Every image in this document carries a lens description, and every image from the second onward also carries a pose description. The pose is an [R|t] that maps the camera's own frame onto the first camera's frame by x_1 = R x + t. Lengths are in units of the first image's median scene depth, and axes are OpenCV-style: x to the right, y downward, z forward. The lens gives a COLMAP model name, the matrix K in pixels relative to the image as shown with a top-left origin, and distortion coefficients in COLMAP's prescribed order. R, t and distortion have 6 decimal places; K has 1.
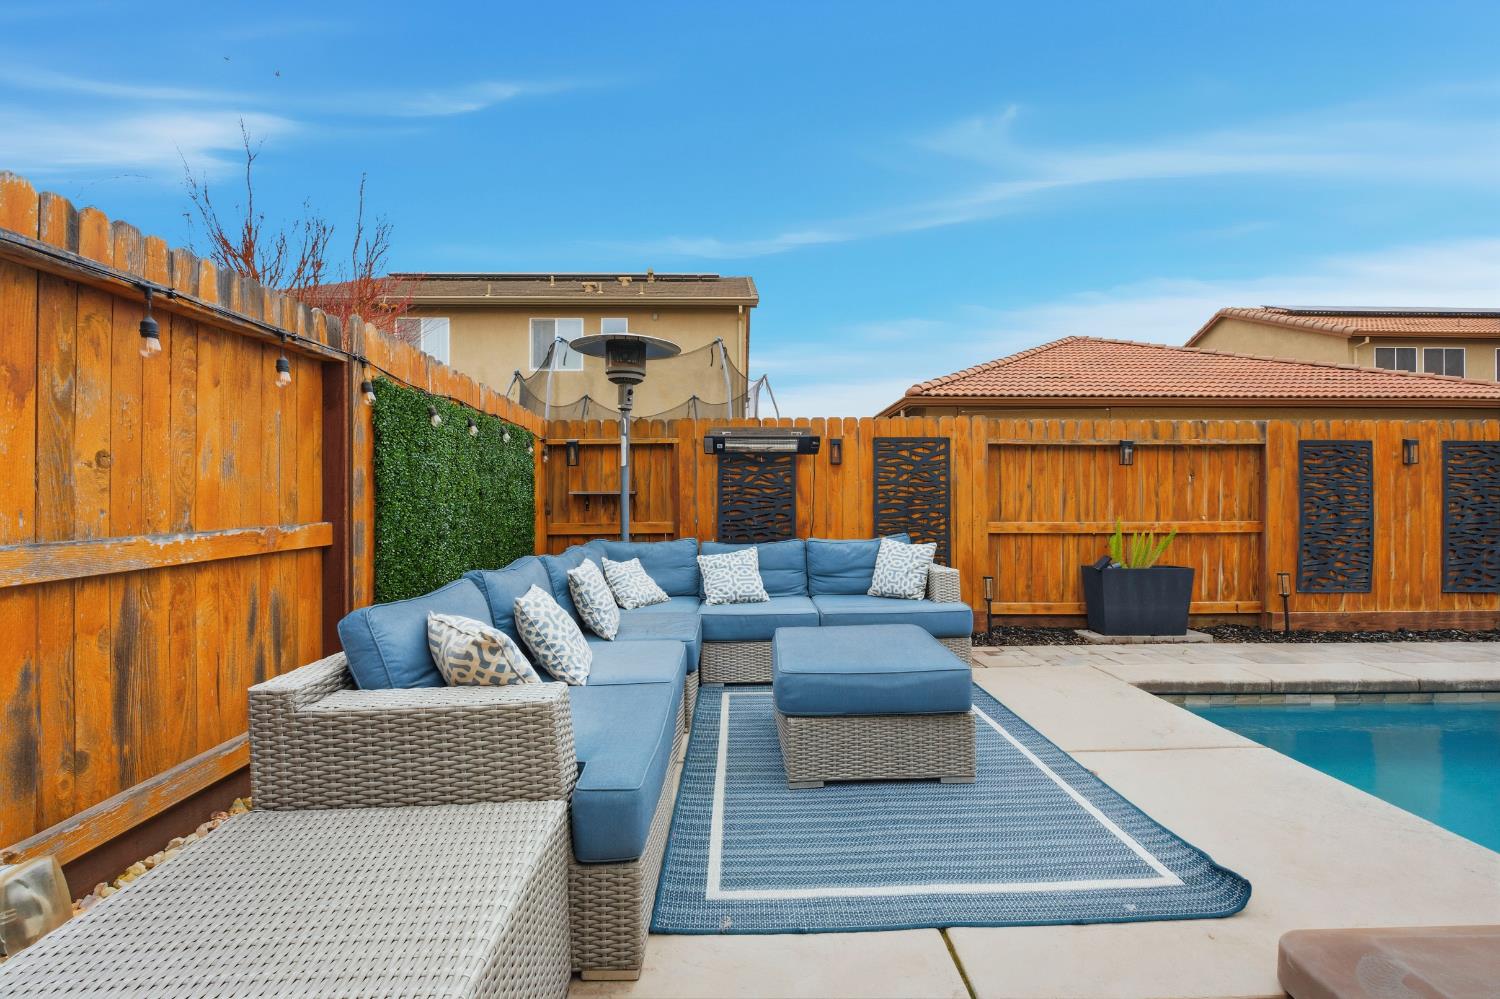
lens RADIAL K [[651.7, 0, 747.5], [0, 651.7, 497.1], [0, 0, 1]] dist [-0.004946, 0.000123]
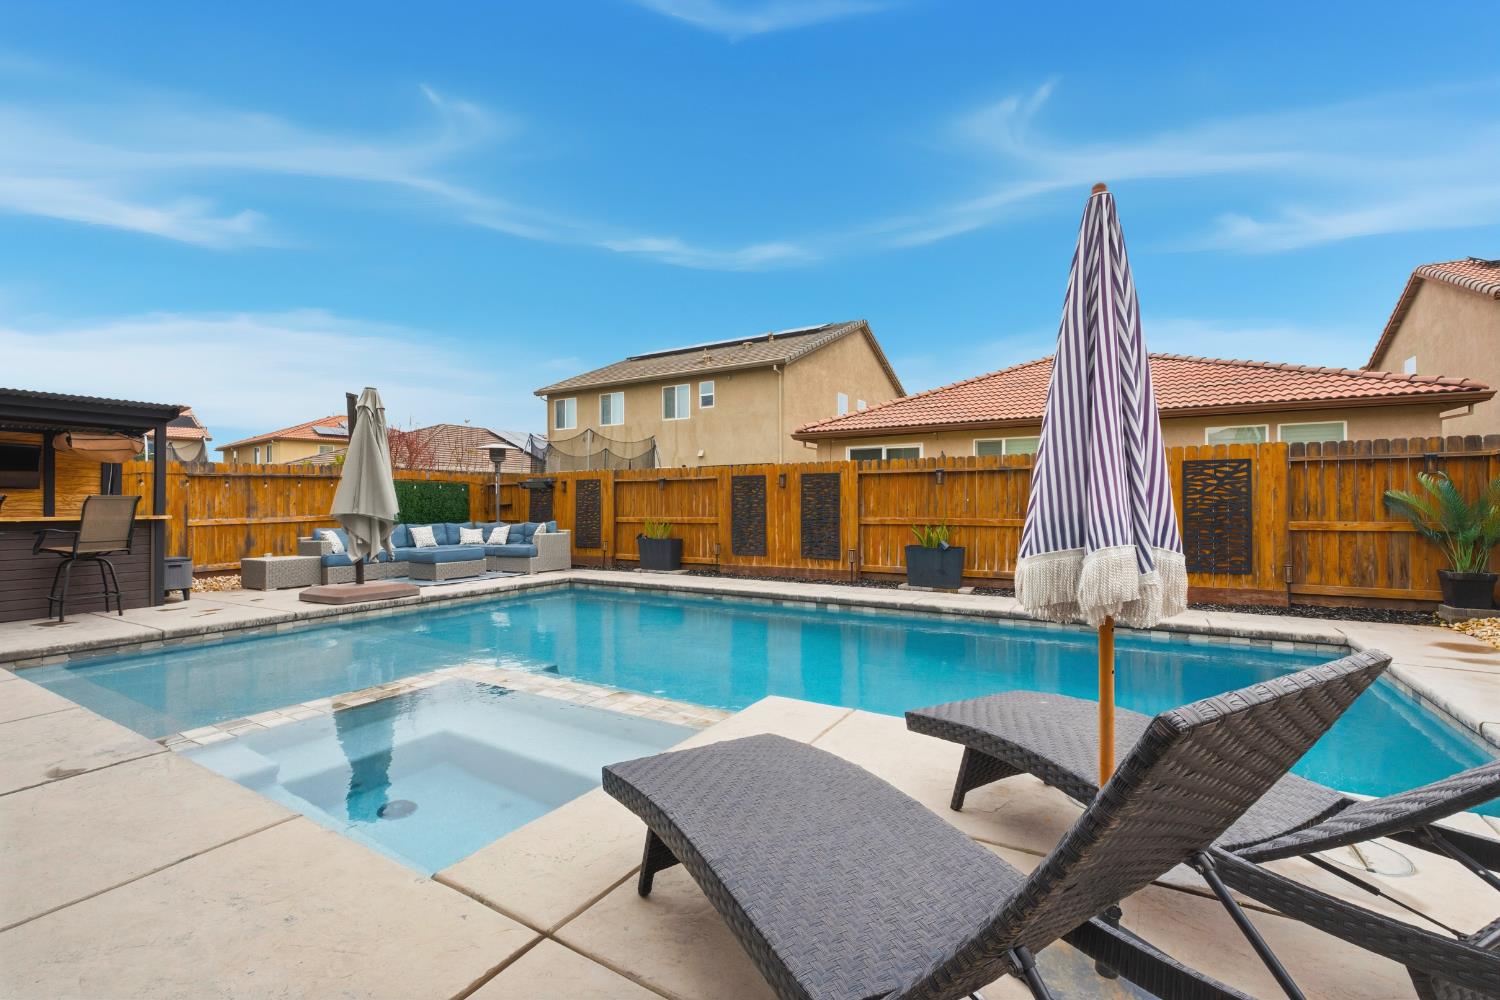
lens RADIAL K [[651.7, 0, 742.4], [0, 651.7, 491.7], [0, 0, 1]] dist [-0.004946, 0.000123]
pose [[0.841030, -0.013936, -0.540809, 1.983787], [0.011001, 0.999902, -0.008657, -0.023674], [0.540877, 0.001331, 0.841101, -0.642501]]
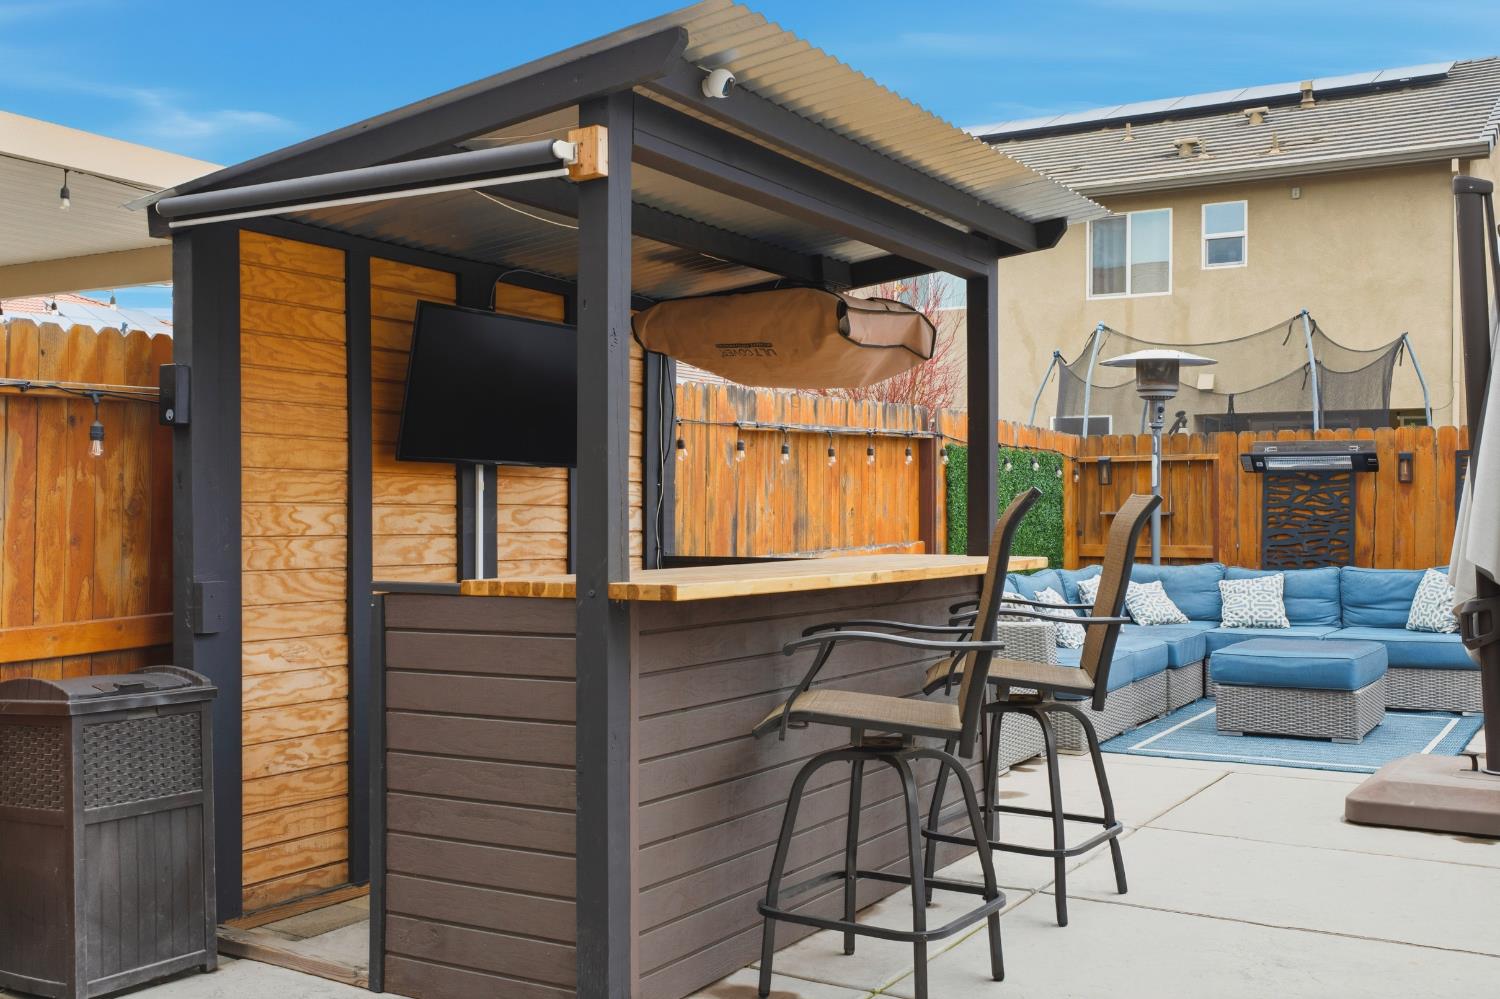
lens RADIAL K [[1472.8, 0, 745.5], [0, 1472.8, 496.5], [0, 0, 1]] dist [0.009072, 0.000000]
pose [[0.842470, 0.004628, -0.538723, 0.456536], [-0.000116, 0.999965, 0.008409, -0.049343], [0.538743, -0.007021, 0.842441, -1.115012]]
